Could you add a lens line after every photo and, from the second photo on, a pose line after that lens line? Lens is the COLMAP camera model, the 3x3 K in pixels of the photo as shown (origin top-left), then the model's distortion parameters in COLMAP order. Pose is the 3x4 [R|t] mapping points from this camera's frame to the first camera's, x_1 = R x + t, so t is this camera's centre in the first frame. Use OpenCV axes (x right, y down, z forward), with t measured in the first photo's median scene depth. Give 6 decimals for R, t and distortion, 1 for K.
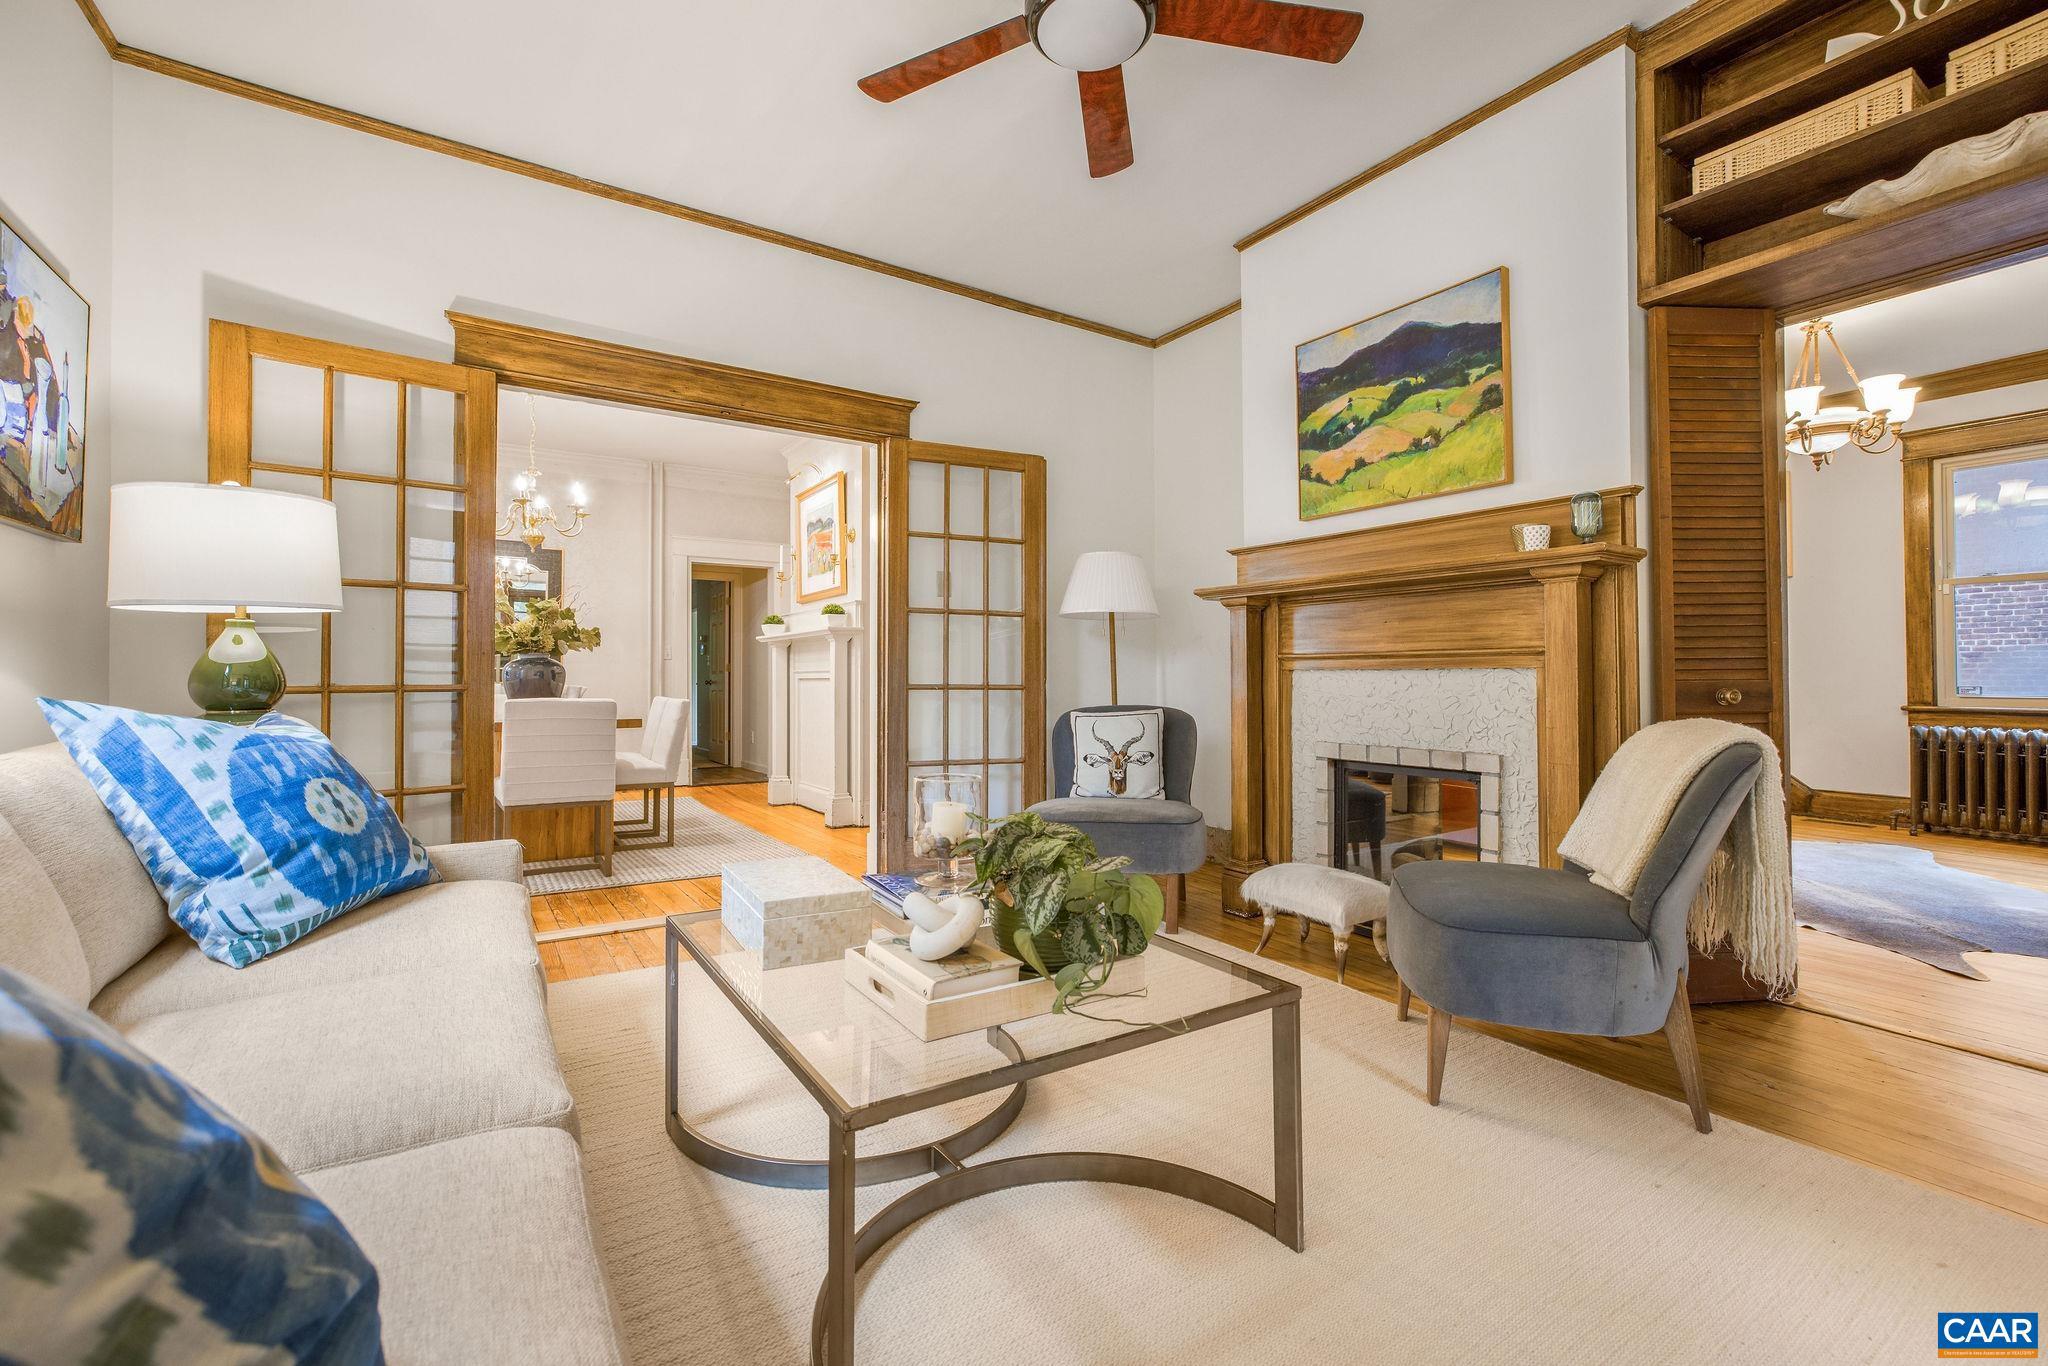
lens RADIAL K [[897.2, 0, 995.4], [0, 897.2, 669.4], [0, 0, 1]] dist [-0.032241, 0.013980]
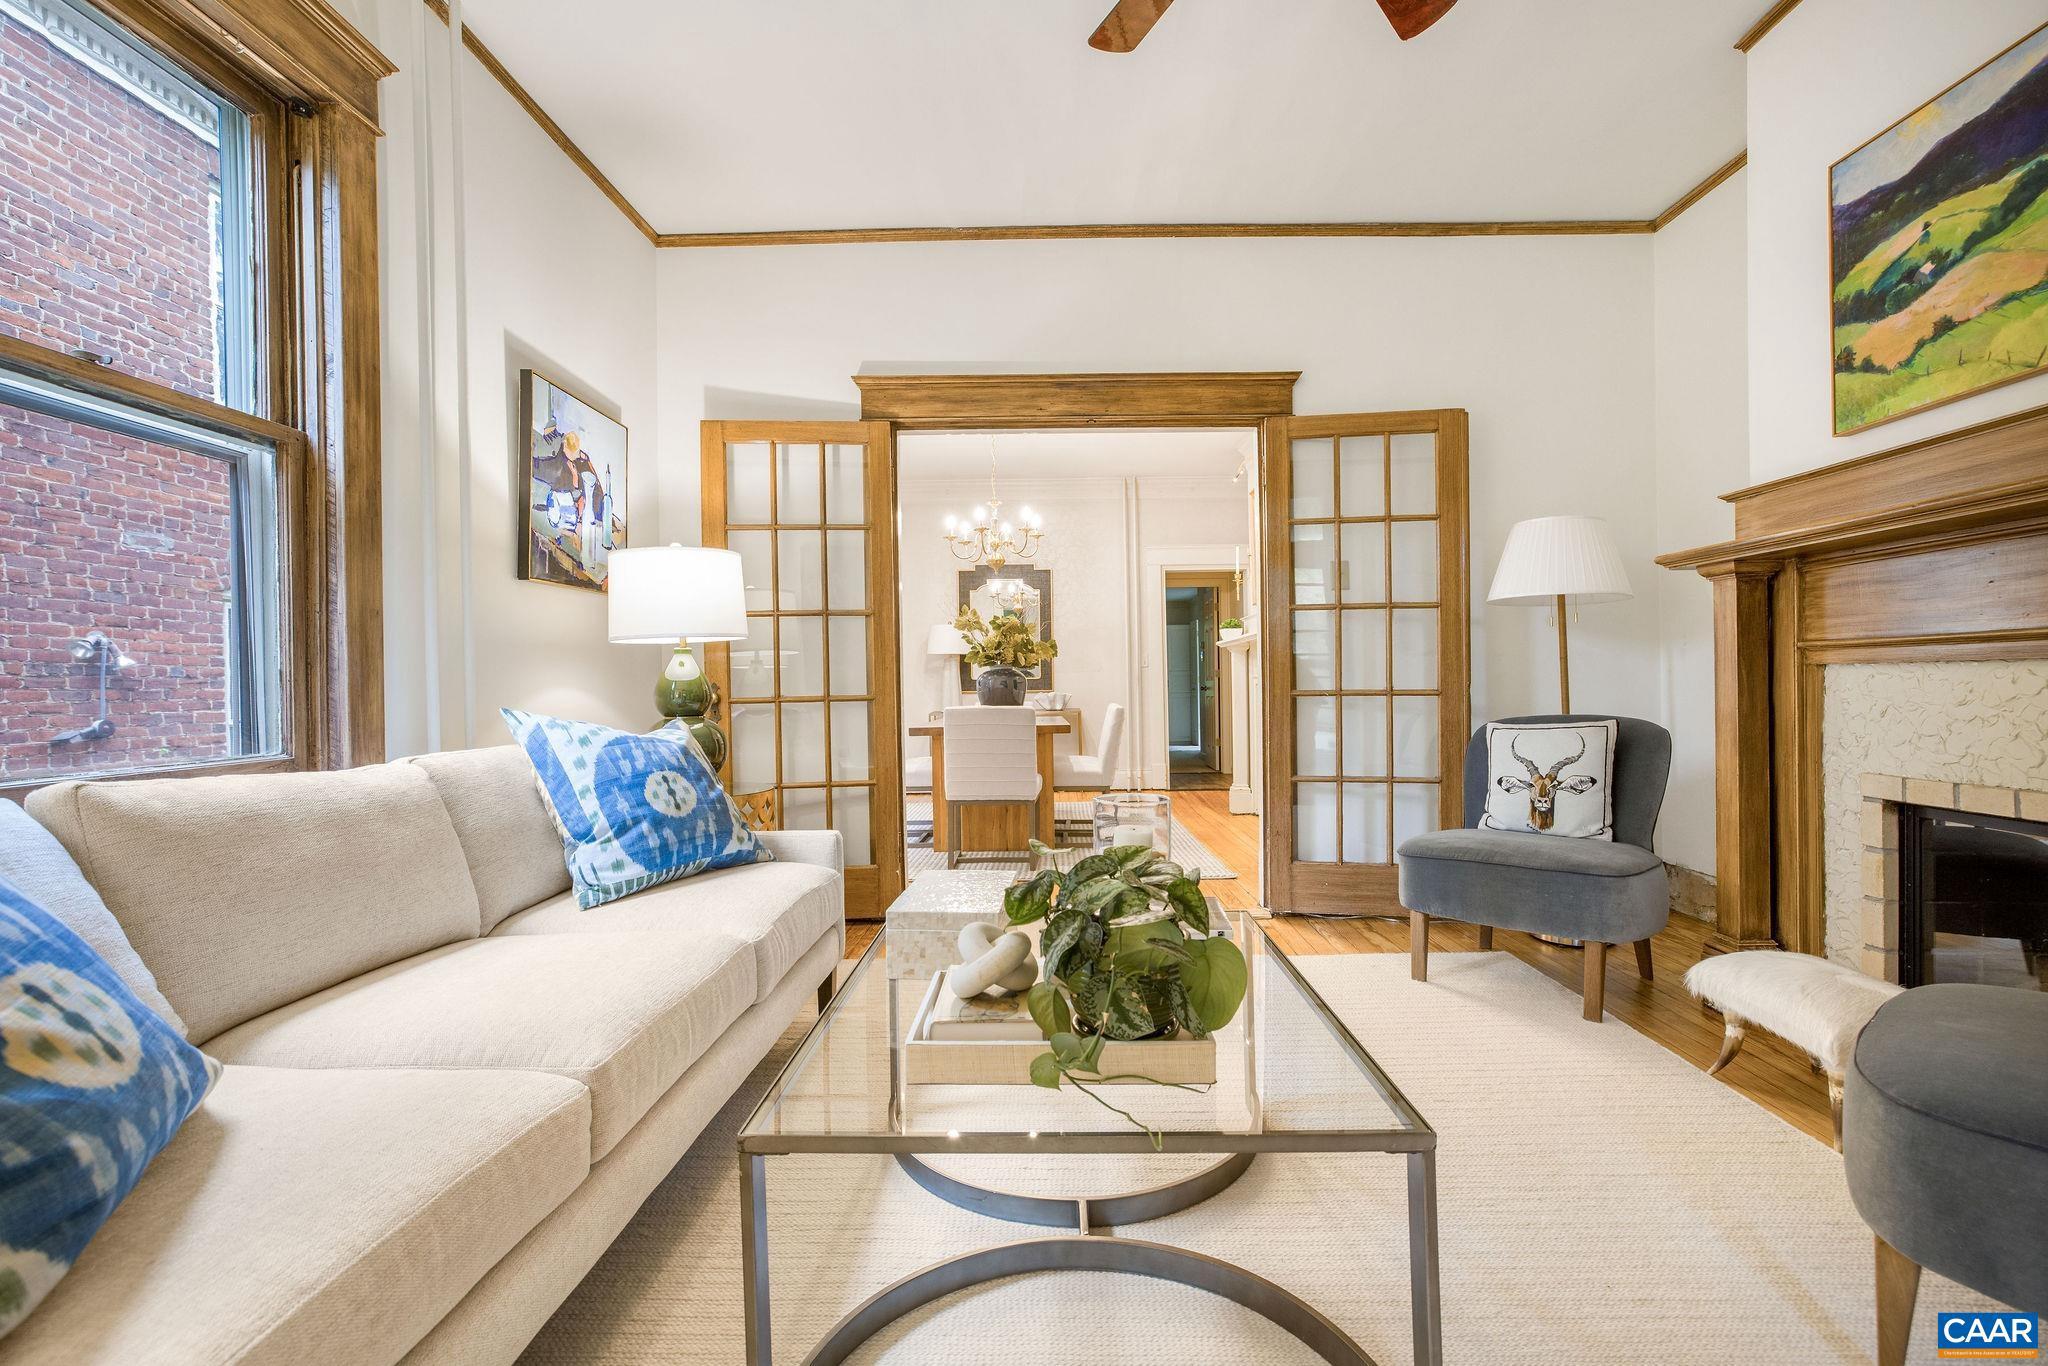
lens RADIAL K [[897.2, 0, 1003.8], [0, 897.2, 700.3], [0, 0, 1]] dist [-0.032241, 0.013980]
pose [[0.826157, -0.003555, -0.563429, 0.216476], [0.020010, 0.999534, 0.023033, 0.000321], [0.563085, -0.030303, 0.825843, 0.124799]]
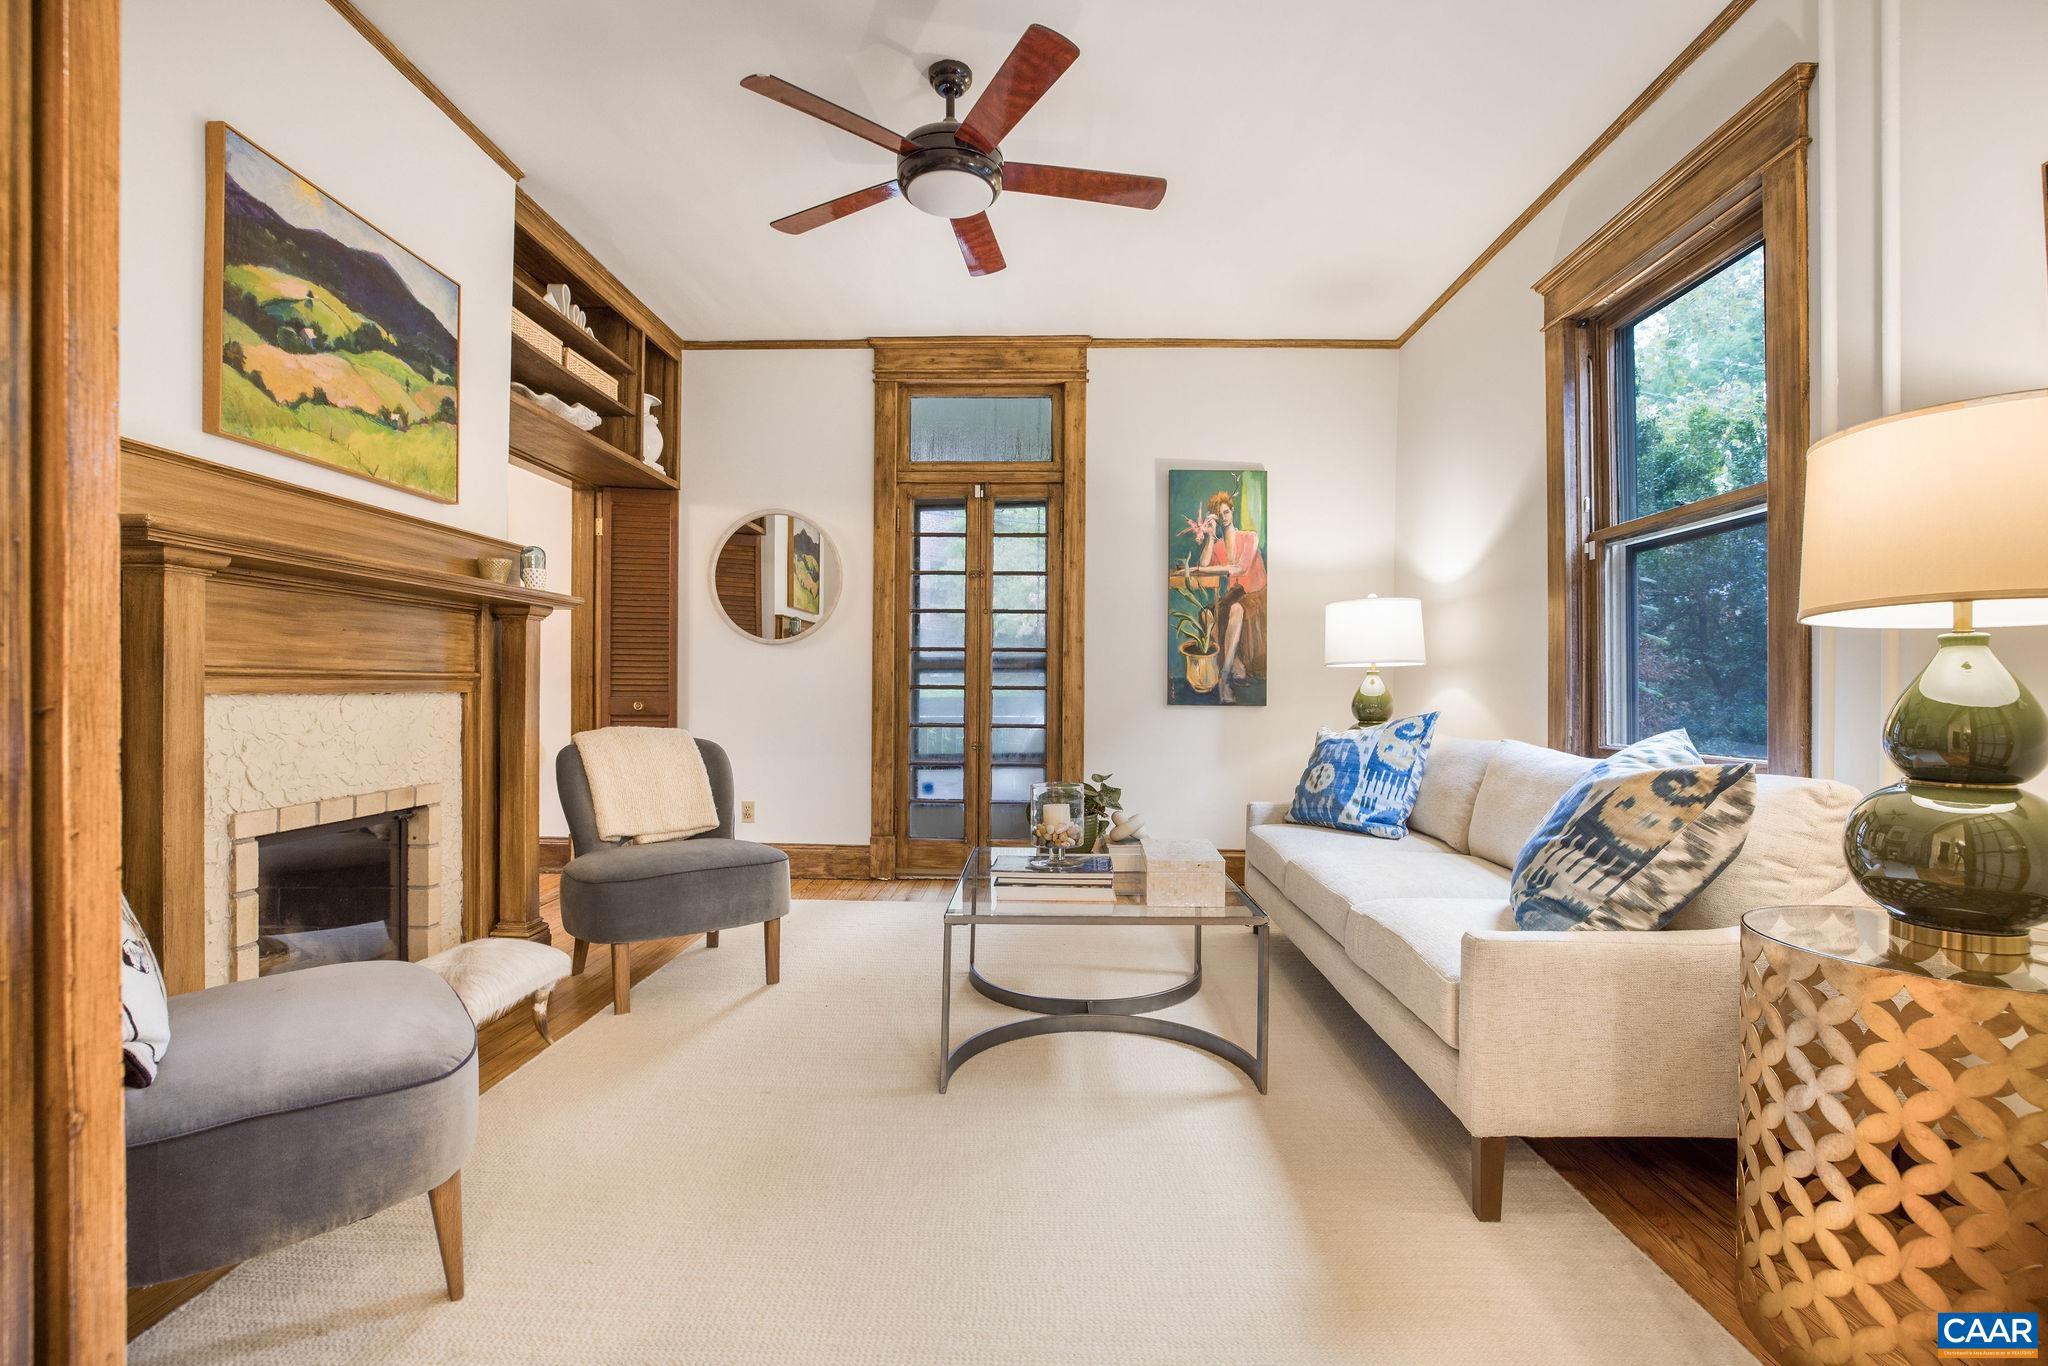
lens RADIAL K [[897.2, 0, 1028.0], [0, 897.2, 691.1], [0, 0, 1]] dist [-0.032241, 0.013980]
pose [[-0.844442, -0.003322, 0.535637, -0.427435], [-0.005014, 0.999986, -0.001703, -0.003527], [-0.535624, -0.004124, -0.844446, 1.294389]]
